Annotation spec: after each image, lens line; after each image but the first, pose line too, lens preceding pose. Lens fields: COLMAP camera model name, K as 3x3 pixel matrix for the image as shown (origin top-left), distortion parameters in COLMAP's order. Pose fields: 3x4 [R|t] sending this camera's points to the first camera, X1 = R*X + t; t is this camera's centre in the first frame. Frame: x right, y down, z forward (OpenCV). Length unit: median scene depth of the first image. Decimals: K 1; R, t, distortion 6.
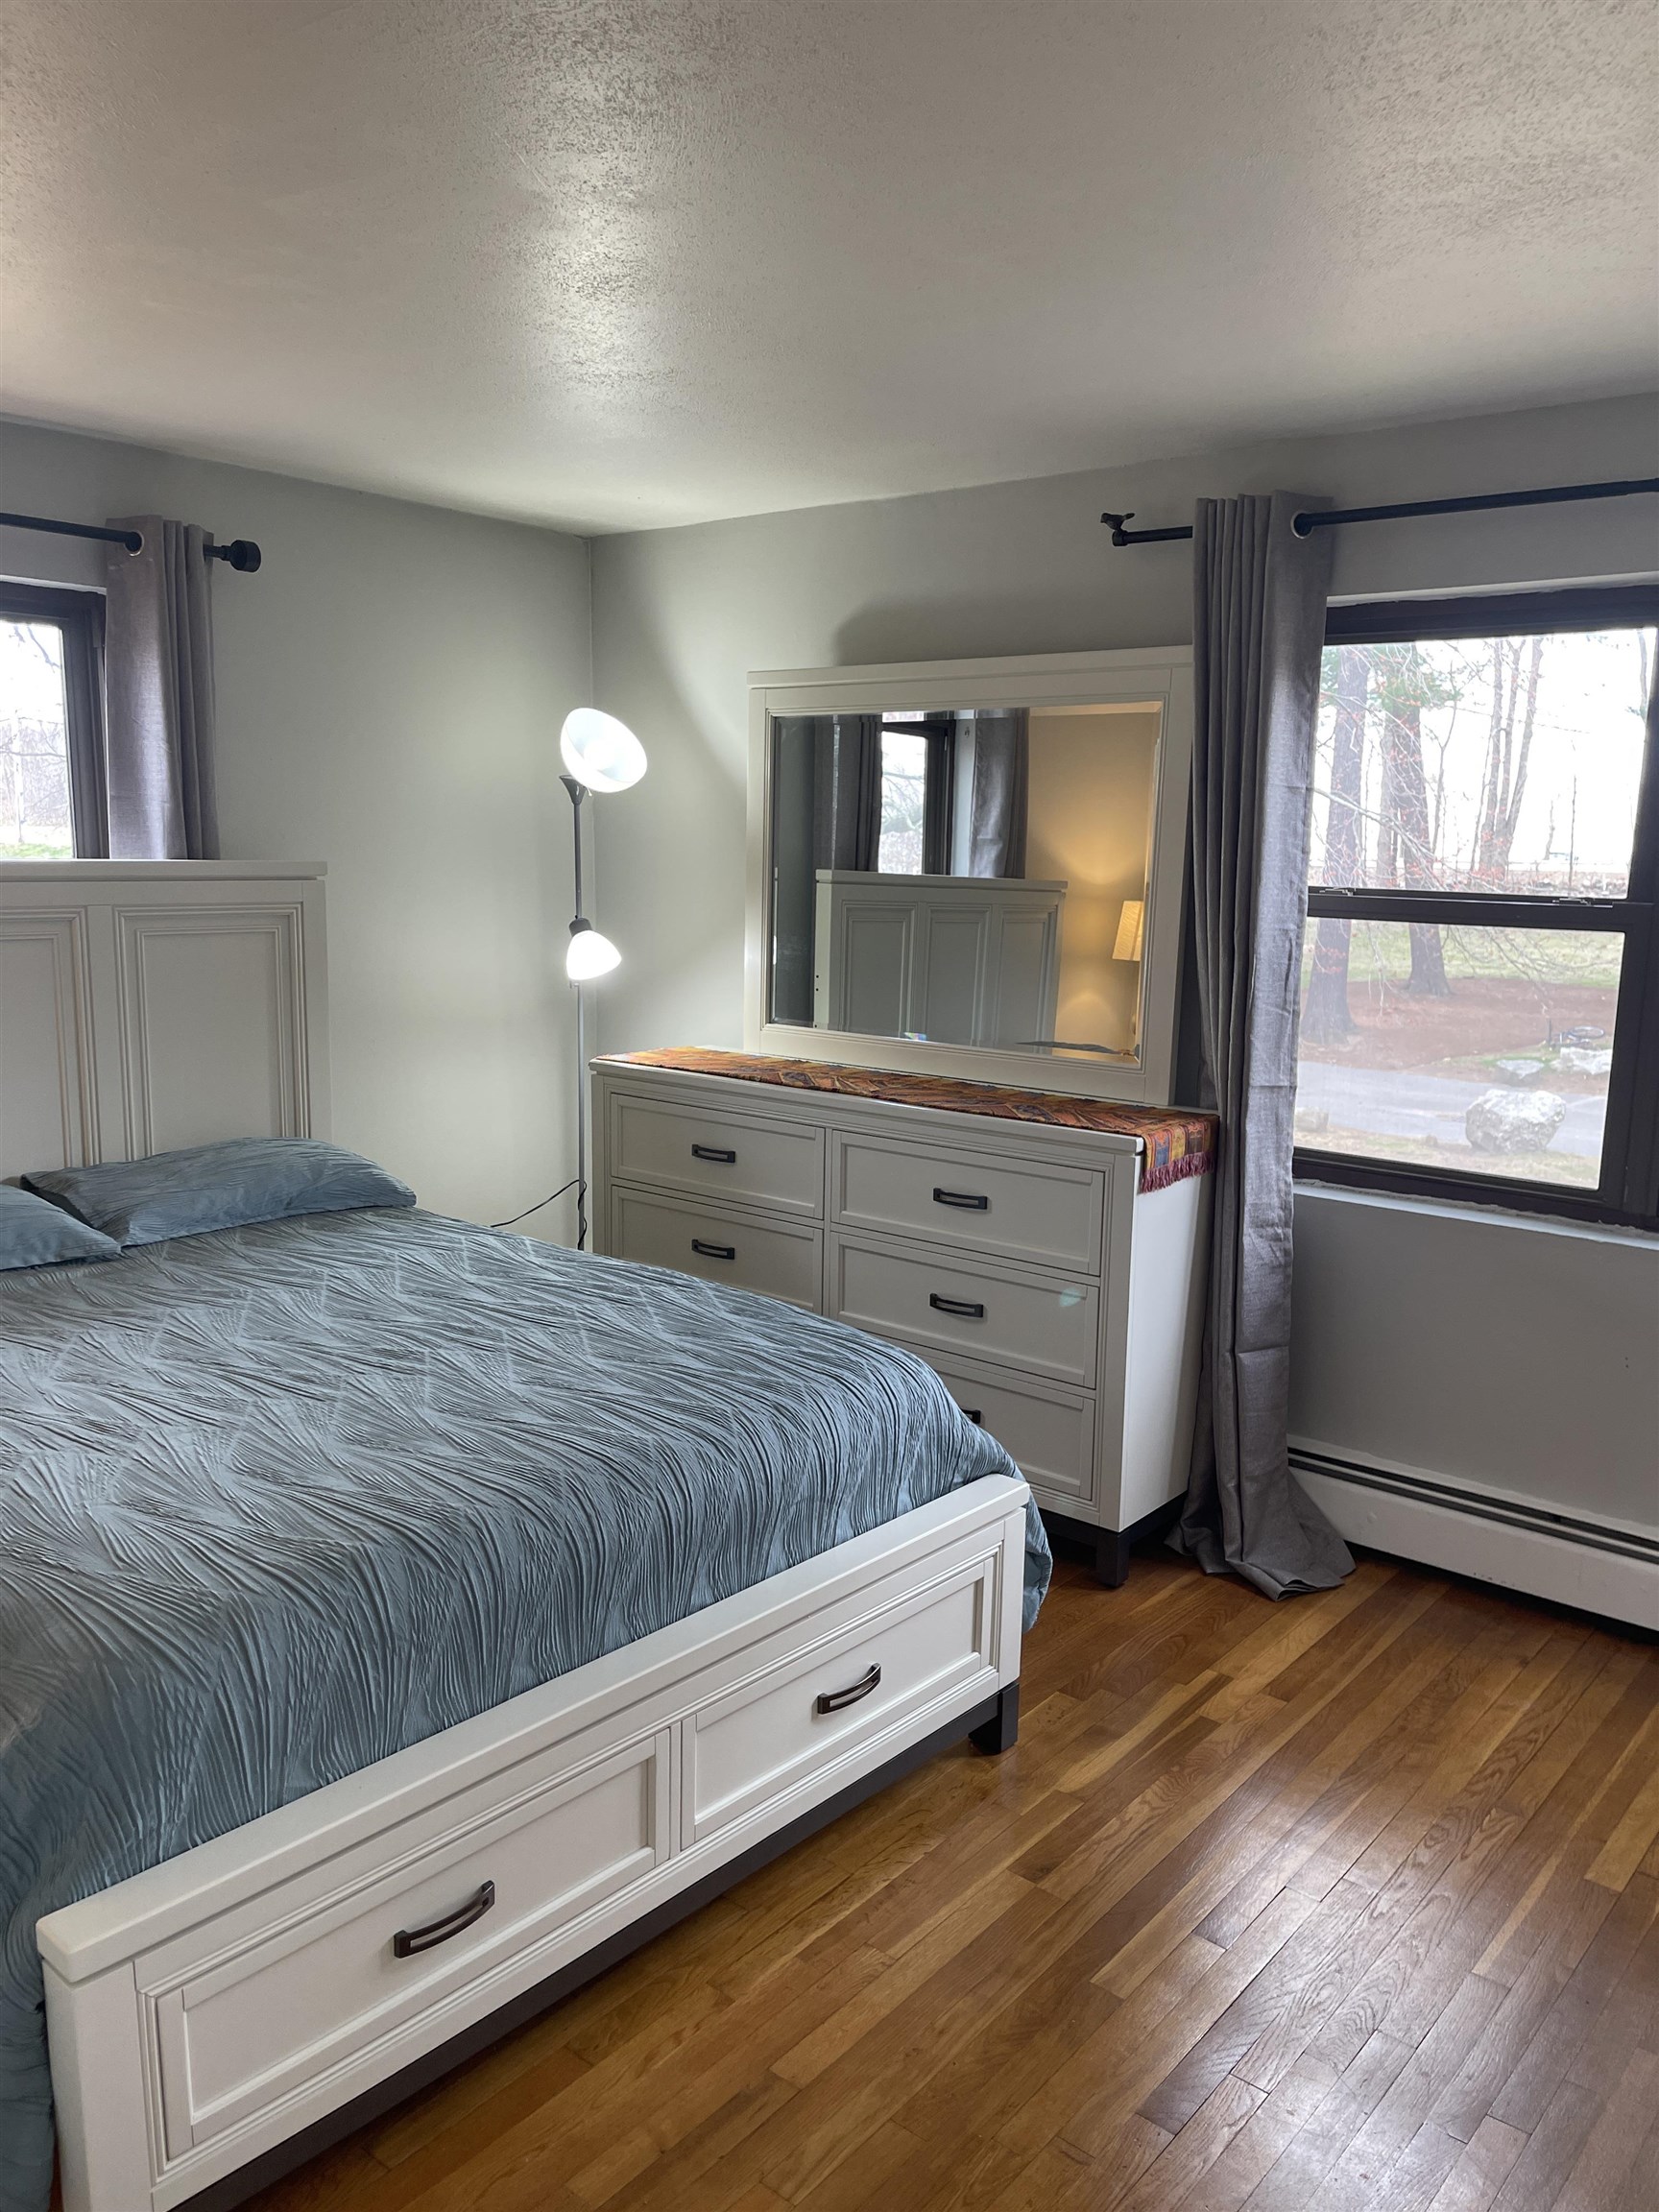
lens RADIAL K [[1636.5, 0, 833.4], [0, 1636.5, 1108.1], [0, 0, 1]] dist [0.056065, -0.081746]
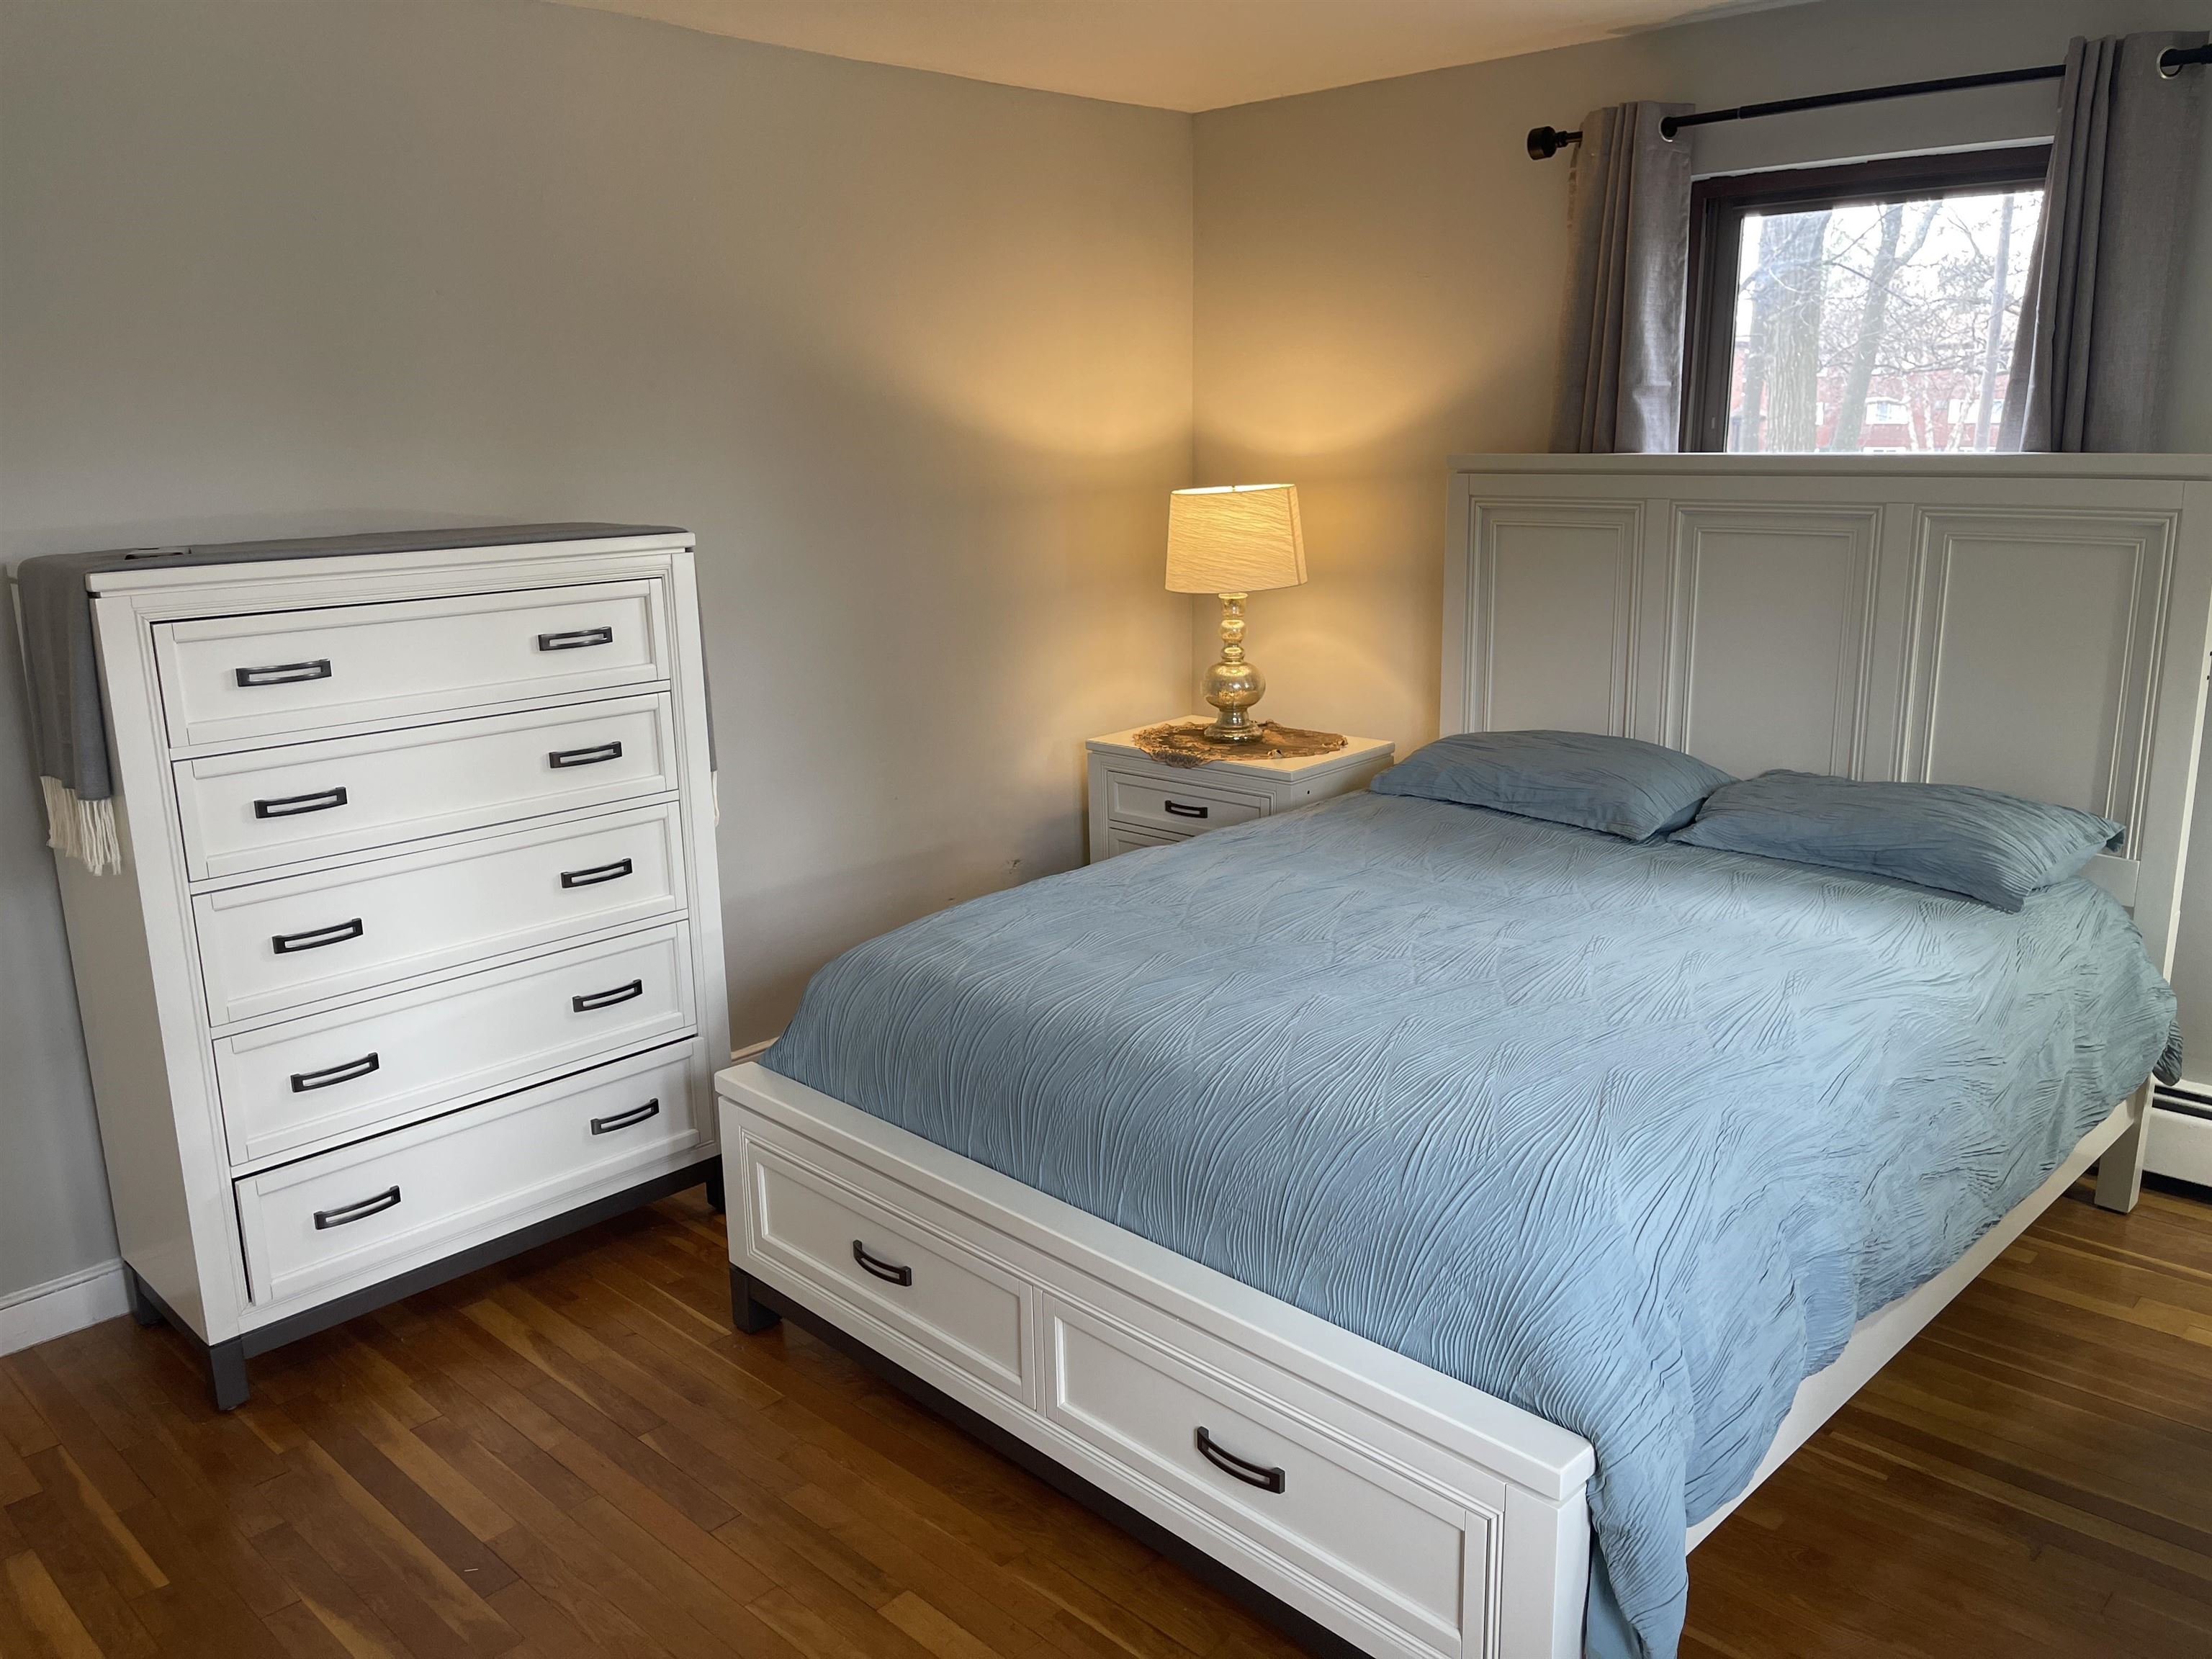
lens RADIAL K [[1636.5, 0, 1109.1], [0, 1636.5, 775.7], [0, 0, 1]] dist [0.056065, -0.081746]
pose [[-0.069513, 0.178035, -0.981566, 0.740073], [-0.143687, 0.971899, 0.186457, -0.119068], [0.987179, 0.153999, -0.041979, 0.895606]]
